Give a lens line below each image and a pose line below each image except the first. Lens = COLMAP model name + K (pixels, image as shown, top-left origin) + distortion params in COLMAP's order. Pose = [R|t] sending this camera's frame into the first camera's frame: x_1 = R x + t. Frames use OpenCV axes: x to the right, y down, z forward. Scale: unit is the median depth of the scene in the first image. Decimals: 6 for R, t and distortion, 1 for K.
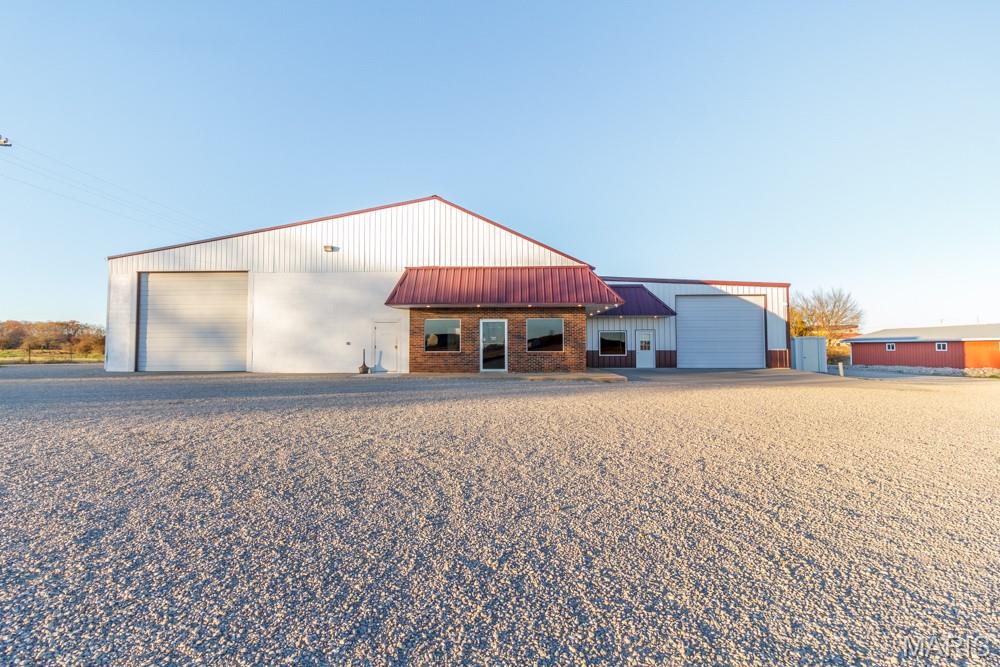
lens RADIAL K [[479.2, 0, 499.7], [0, 479.2, 328.5], [0, 0, 1]] dist [0.000006, 0.000176]
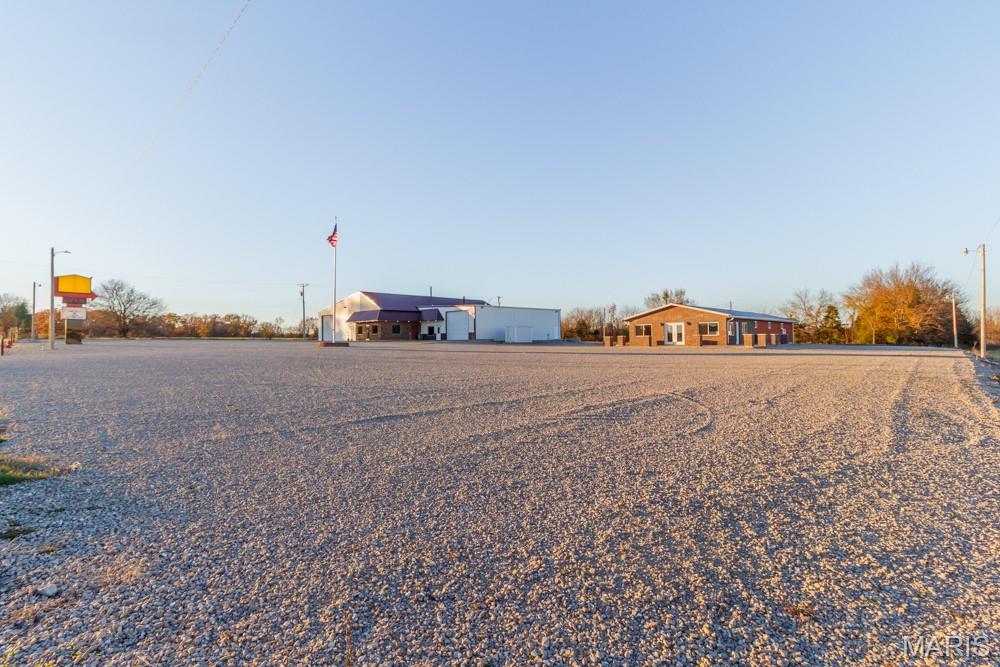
lens RADIAL K [[479.2, 0, 499.7], [0, 479.2, 328.5], [0, 0, 1]] dist [0.000006, 0.000176]
pose [[0.715587, -0.016205, -0.698335, 3.091217], [0.040571, 0.999007, 0.018391, -0.018839], [0.697344, -0.041492, 0.715535, -0.849669]]
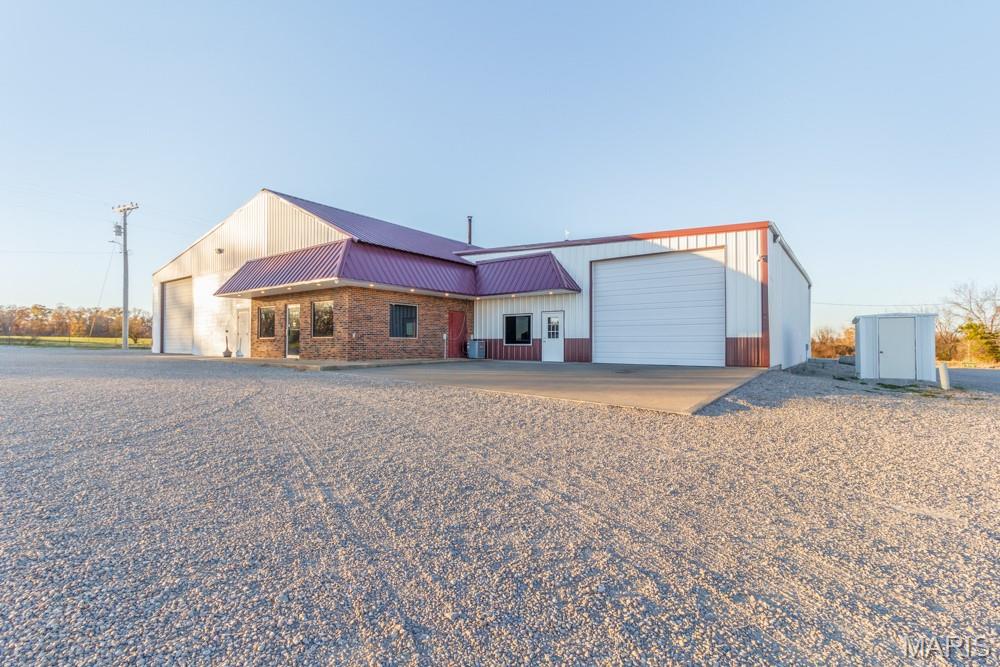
lens RADIAL K [[479.2, 0, 499.7], [0, 479.2, 328.5], [0, 0, 1]] dist [0.000006, 0.000176]
pose [[0.795640, -0.008697, -0.605708, 0.891817], [0.021203, 0.999684, 0.013499, 0.023554], [0.605399, -0.023583, 0.795573, 0.456450]]
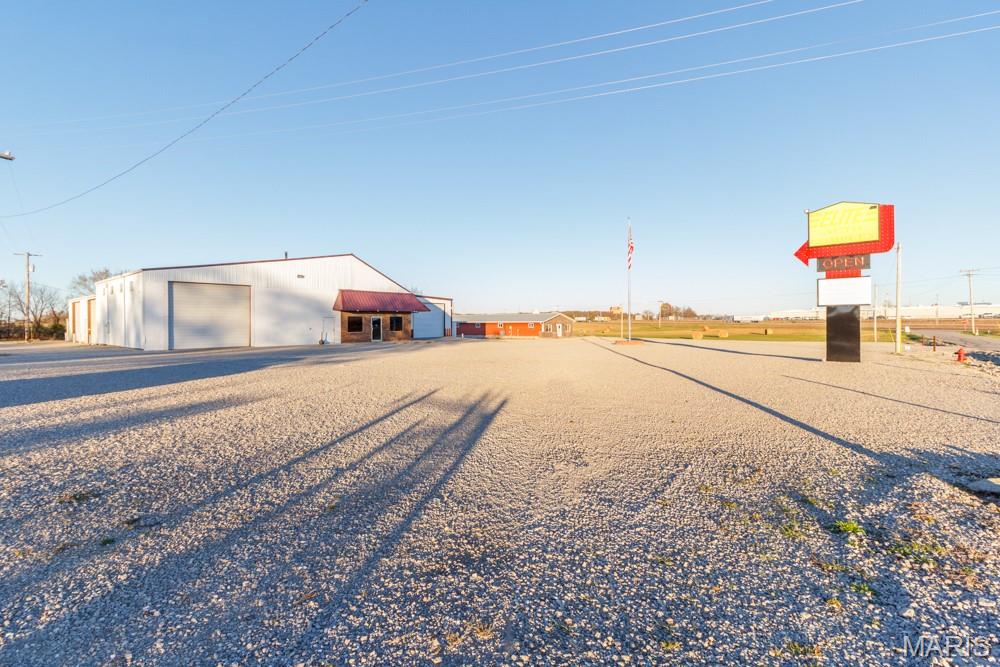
lens RADIAL K [[460.1, 0, 497.0], [0, 460.1, 327.0], [0, 0, 1]] dist [0.001738, 0.000380]
pose [[0.617356, -0.010420, 0.786615, -1.242173], [-0.028461, 0.998962, 0.035570, -0.058830], [-0.786169, -0.044347, 0.616418, -0.647335]]
